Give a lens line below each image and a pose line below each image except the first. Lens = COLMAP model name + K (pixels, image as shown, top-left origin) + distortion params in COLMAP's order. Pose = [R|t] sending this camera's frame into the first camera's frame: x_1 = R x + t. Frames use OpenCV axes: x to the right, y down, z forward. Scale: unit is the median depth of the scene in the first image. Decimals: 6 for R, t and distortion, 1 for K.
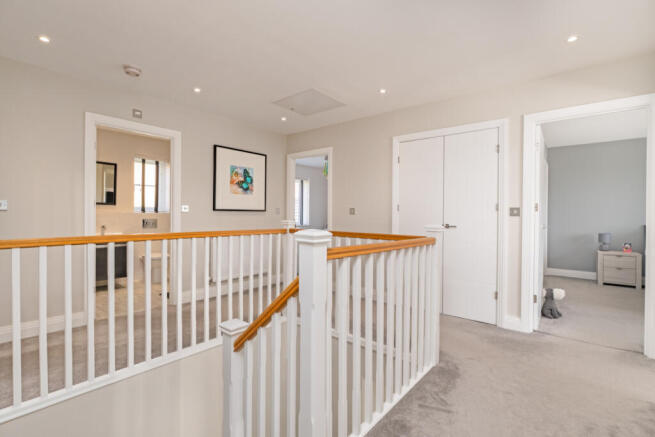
lens RADIAL K [[306.8, 0, 326.3], [0, 306.8, 218.9], [0, 0, 1]] dist [-0.002226, -0.000151]
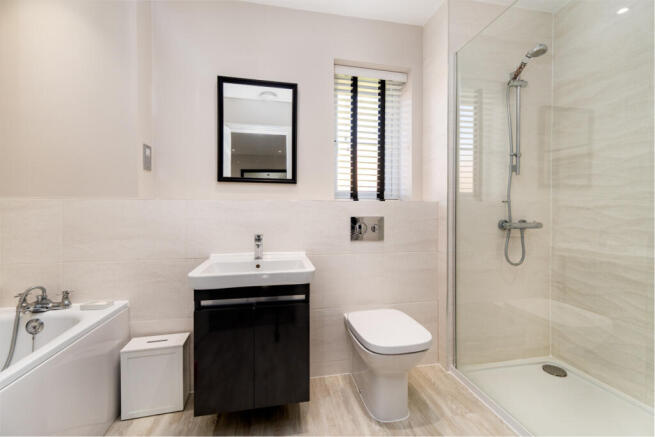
lens RADIAL K [[276.8, 0, 326.0], [0, 276.8, 220.8], [0, 0, 1]] dist [0.002812, -0.000300]
pose [[0.797948, -0.011742, -0.602612, -0.397073], [0.005880, 0.999914, -0.011698, 0.008244], [0.602697, 0.005791, 0.797949, 0.669232]]
